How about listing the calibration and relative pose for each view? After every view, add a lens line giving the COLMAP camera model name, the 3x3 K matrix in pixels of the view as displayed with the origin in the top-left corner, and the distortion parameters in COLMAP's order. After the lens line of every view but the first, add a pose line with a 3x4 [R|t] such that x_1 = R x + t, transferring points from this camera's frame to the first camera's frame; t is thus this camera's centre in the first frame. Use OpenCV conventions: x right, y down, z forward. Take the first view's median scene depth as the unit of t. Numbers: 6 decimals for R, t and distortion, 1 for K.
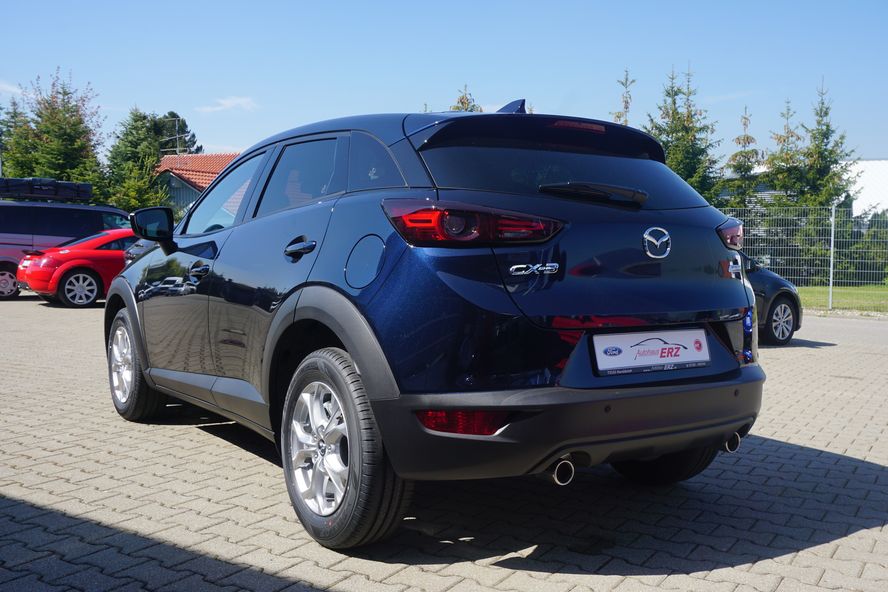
lens RADIAL K [[884.2, 0, 447.1], [0, 884.2, 294.9], [0, 0, 1]] dist [0.015126, 0.000000]
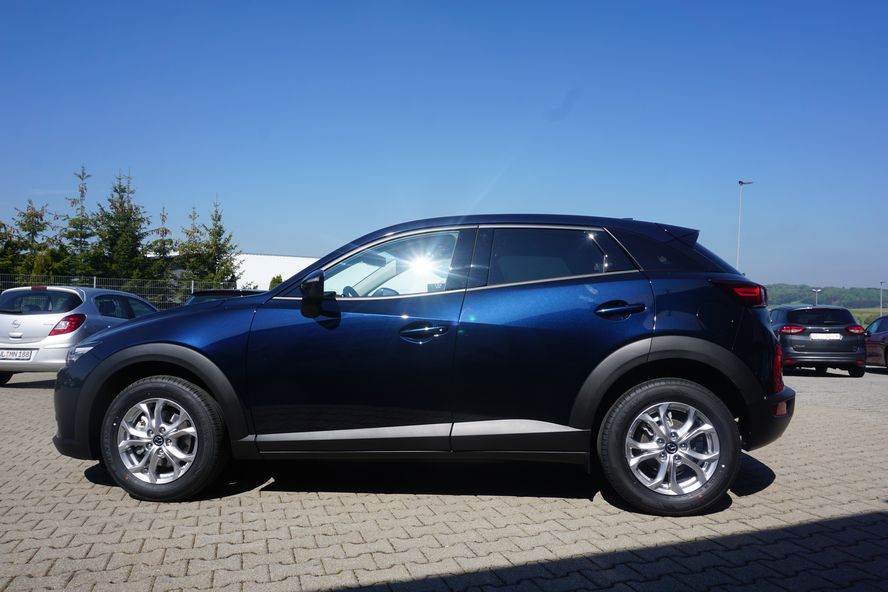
lens RADIAL K [[627.6, 0, 443.3], [0, 627.6, 294.4], [0, 0, 1]] dist [-0.041361, 0.001537]
pose [[0.610878, 0.021824, 0.791424, -0.163286], [0.041644, 0.997351, -0.059646, -0.004200], [-0.790628, 0.069395, 0.608351, 0.092800]]
